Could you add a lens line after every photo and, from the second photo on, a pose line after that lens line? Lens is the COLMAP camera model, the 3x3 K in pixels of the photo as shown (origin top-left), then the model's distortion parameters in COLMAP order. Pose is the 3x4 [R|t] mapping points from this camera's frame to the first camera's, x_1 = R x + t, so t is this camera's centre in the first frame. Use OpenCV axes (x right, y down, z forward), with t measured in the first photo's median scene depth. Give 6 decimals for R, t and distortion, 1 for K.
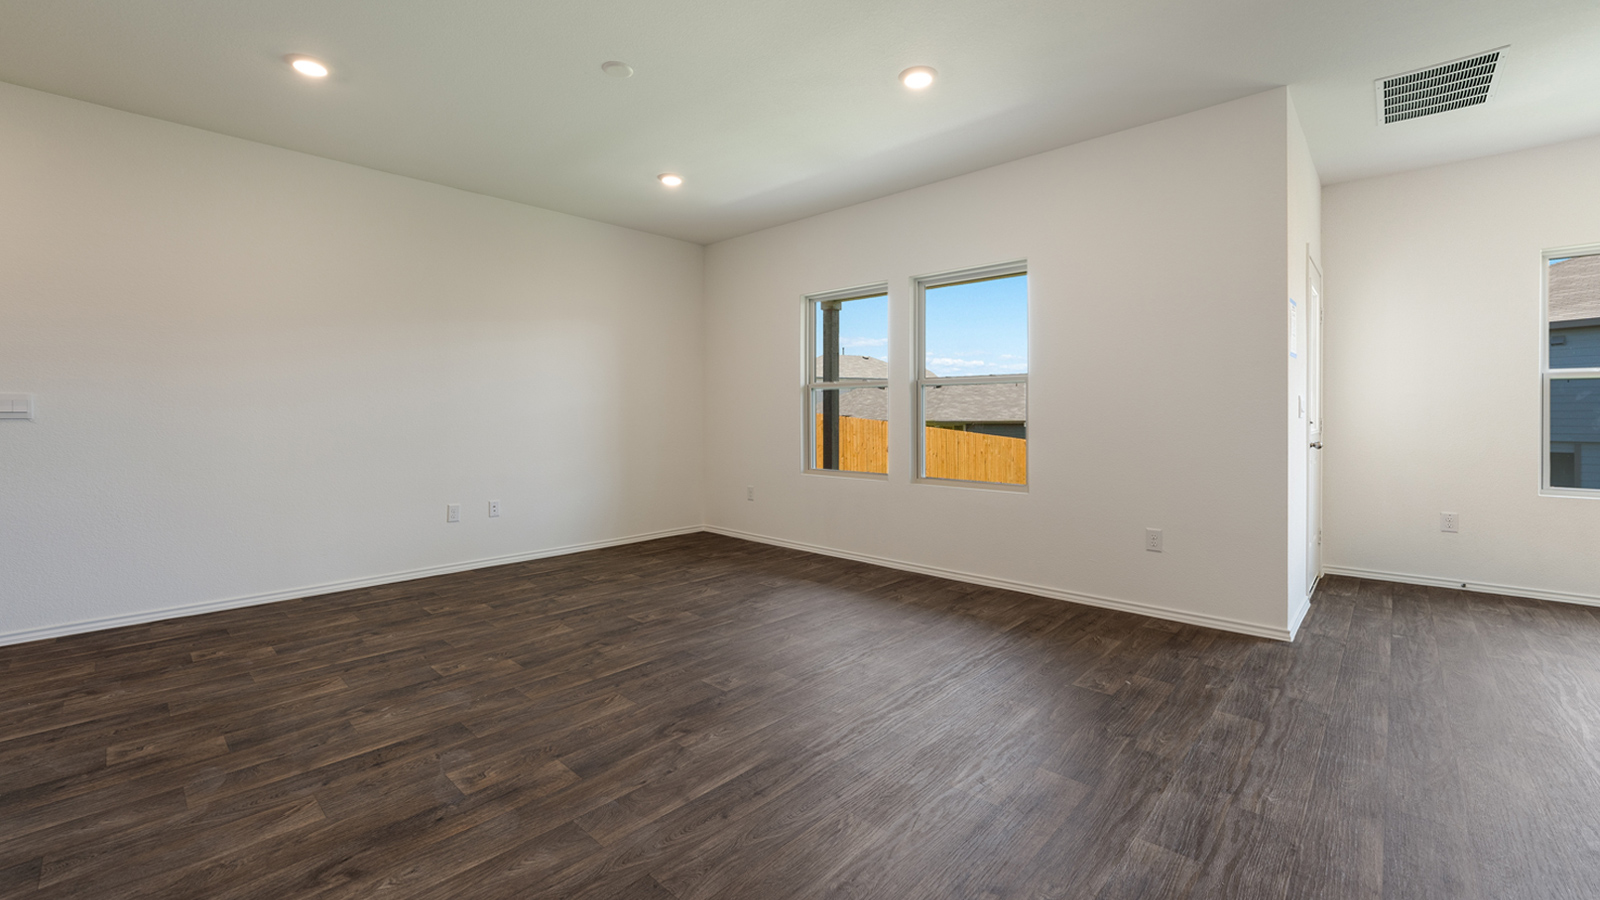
lens RADIAL K [[648.5, 0, 805.9], [0, 648.5, 411.5], [0, 0, 1]] dist [-0.030051, 0.005425]
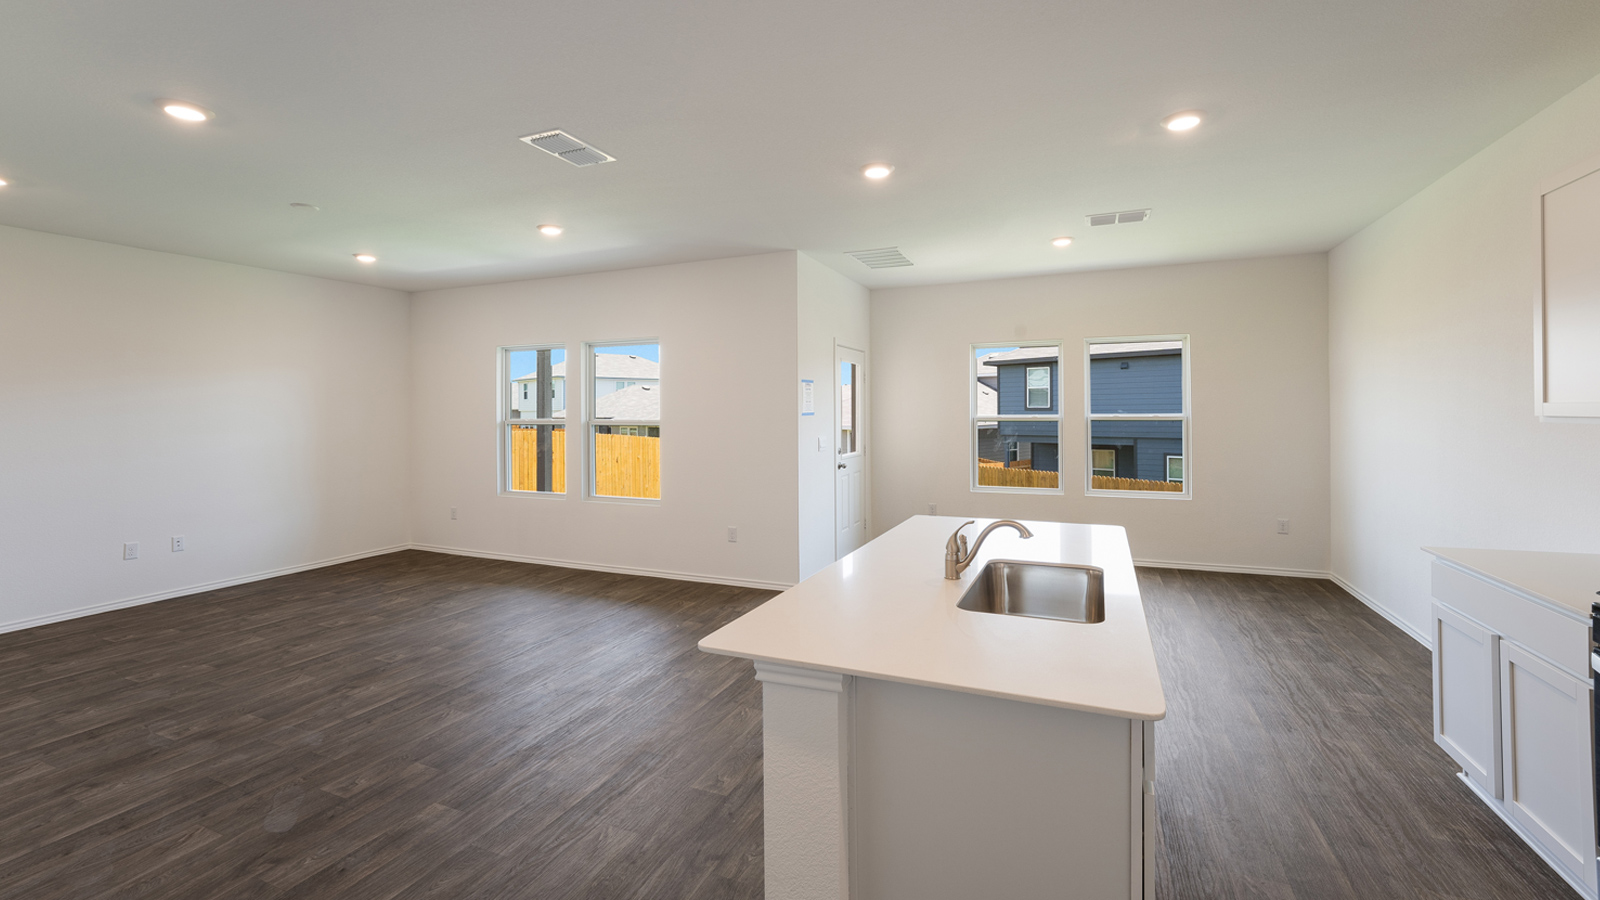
lens RADIAL K [[648.5, 0, 812.7], [0, 648.5, 398.2], [0, 0, 1]] dist [-0.030051, 0.005425]
pose [[0.937169, 0.000195, 0.348876, 0.249119], [0.006090, 0.999838, -0.016919, -0.119954], [-0.348823, 0.017981, 0.937016, -0.643229]]
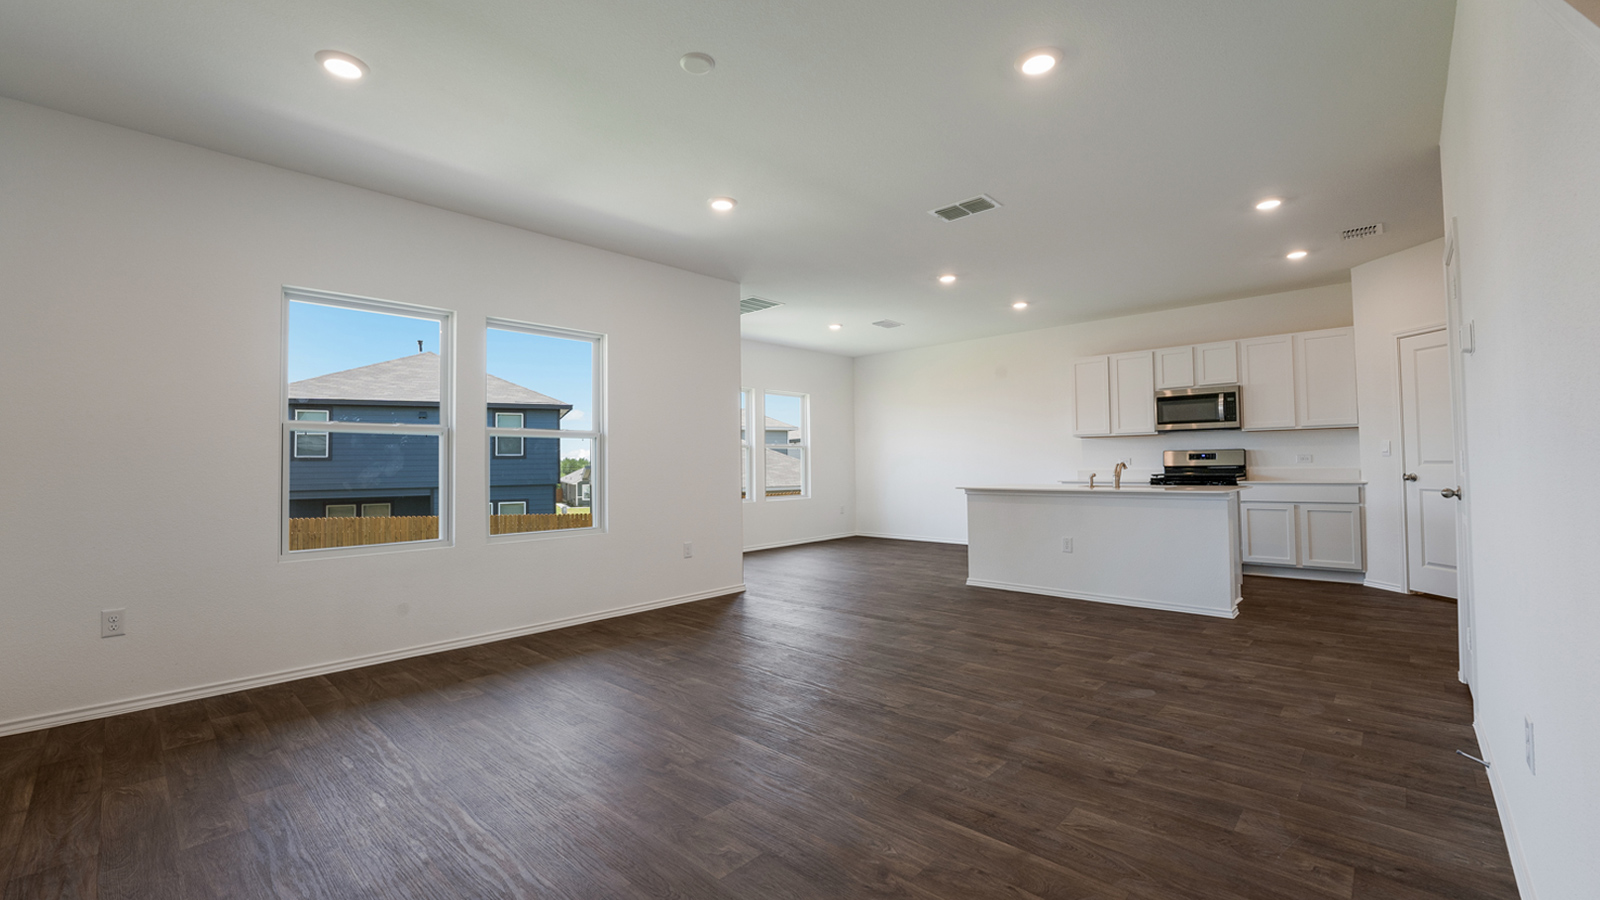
lens RADIAL K [[667.1, 0, 809.9], [0, 667.1, 434.6], [0, 0, 1]] dist [0.001732, -0.000016]
pose [[-0.011533, 0.047327, 0.998813, -1.293701], [0.002312, 0.998878, -0.047304, 0.009316], [-0.999931, 0.001763, -0.011630, 0.964895]]
